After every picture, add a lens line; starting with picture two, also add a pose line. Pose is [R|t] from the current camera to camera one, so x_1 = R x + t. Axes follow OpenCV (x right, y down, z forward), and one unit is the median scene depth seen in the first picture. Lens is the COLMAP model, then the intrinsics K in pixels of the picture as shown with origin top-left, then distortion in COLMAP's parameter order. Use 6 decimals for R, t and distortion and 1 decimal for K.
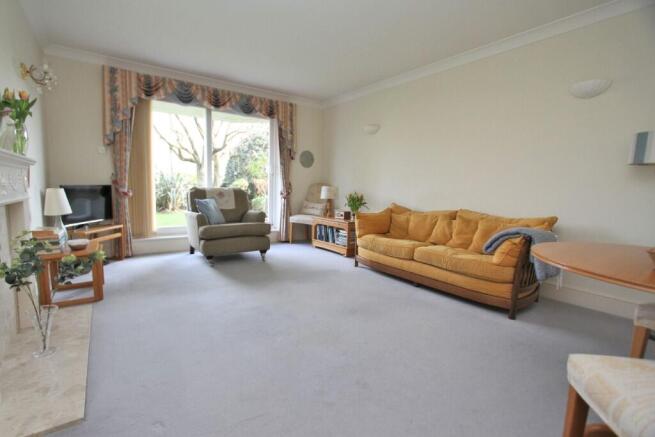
lens RADIAL K [[311.2, 0, 327.5], [0, 311.2, 218.5], [0, 0, 1]] dist [-0.000192, -0.000031]
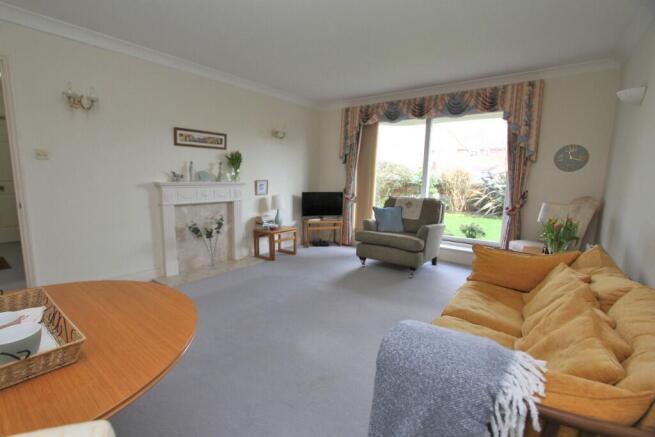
lens RADIAL K [[292.8, 0, 327.5], [0, 292.8, 218.5], [0, 0, 1]] dist [-0.000138, 0.000013]
pose [[0.292374, 0.102550, -0.950789, 0.477089], [-0.129875, 0.989280, 0.066764, -0.060543], [0.947444, 0.103963, 0.302559, 0.473326]]
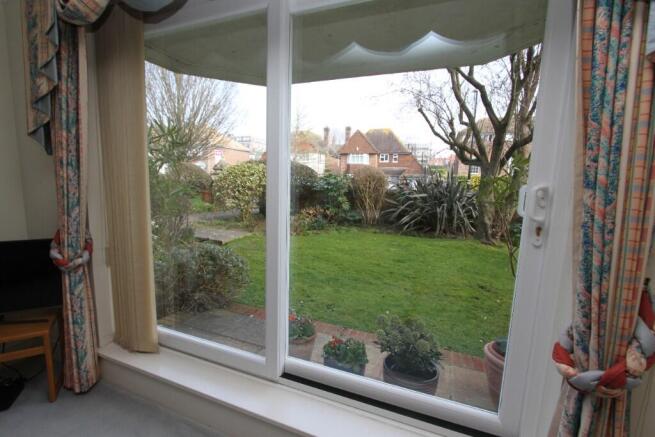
lens RADIAL K [[311.2, 0, 327.5], [0, 311.2, 218.5], [0, 0, 1]] dist [-0.000192, -0.000031]
pose [[0.547841, 0.074805, -0.833231, -0.082101], [-0.114113, 0.993367, 0.014153, -0.169516], [0.828763, 0.087329, 0.552743, 0.934685]]
